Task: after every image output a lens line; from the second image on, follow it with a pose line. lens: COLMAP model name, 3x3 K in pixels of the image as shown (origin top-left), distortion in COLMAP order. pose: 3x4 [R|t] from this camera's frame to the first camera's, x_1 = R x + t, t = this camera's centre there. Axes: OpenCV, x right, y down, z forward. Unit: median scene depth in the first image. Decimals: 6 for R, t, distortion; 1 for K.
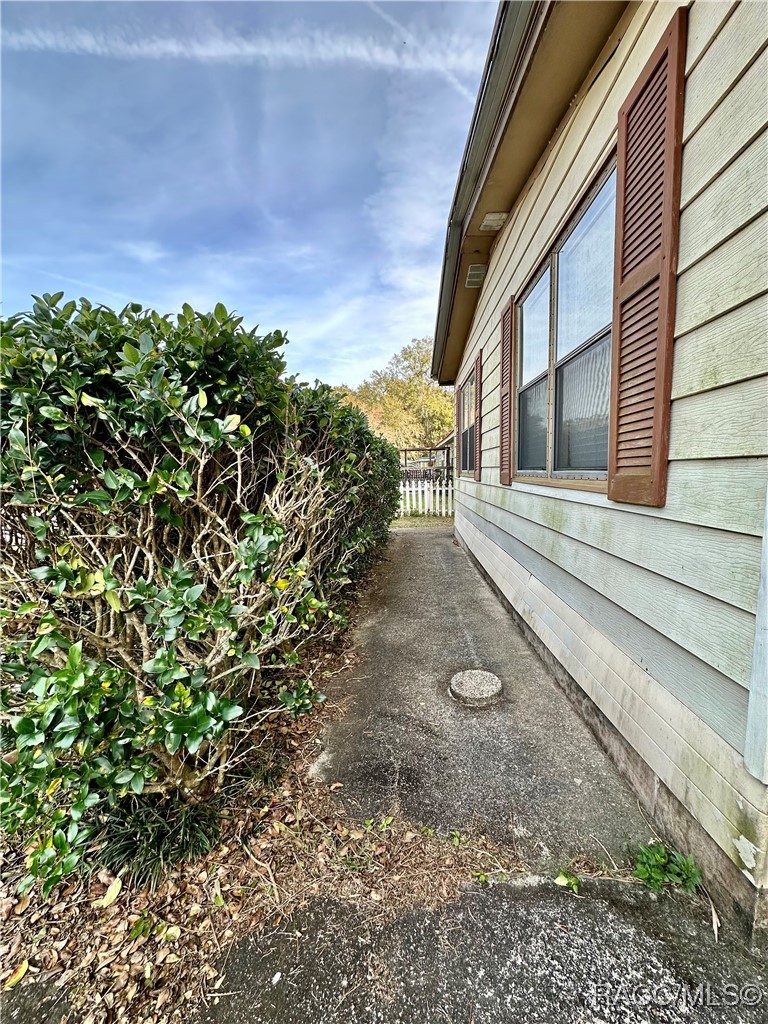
lens RADIAL K [[409.3, 0, 384.7], [0, 409.3, 509.2], [0, 0, 1]] dist [-0.004870, 0.001264]
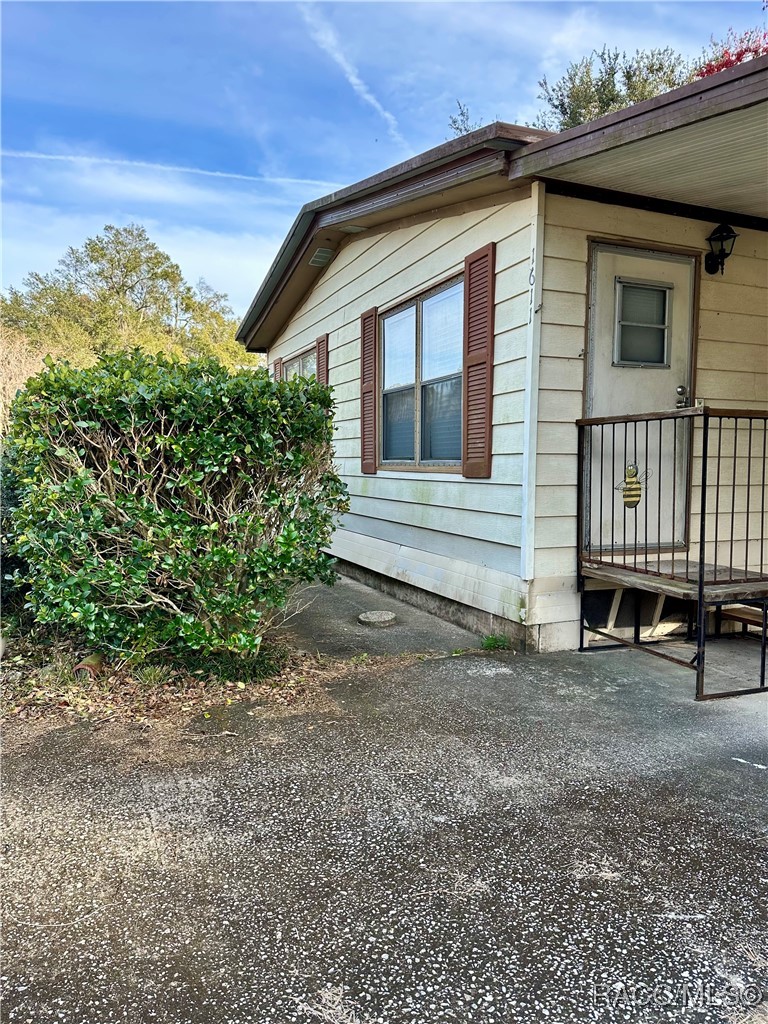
lens RADIAL K [[719.5, 0, 392.6], [0, 719.5, 513.7], [0, 0, 1]] dist [0.065502, -0.083131]
pose [[0.893308, -0.013552, 0.449240, -0.728596], [0.025061, 0.999492, -0.019681, 0.124991], [-0.448746, 0.028840, 0.893194, -1.056759]]
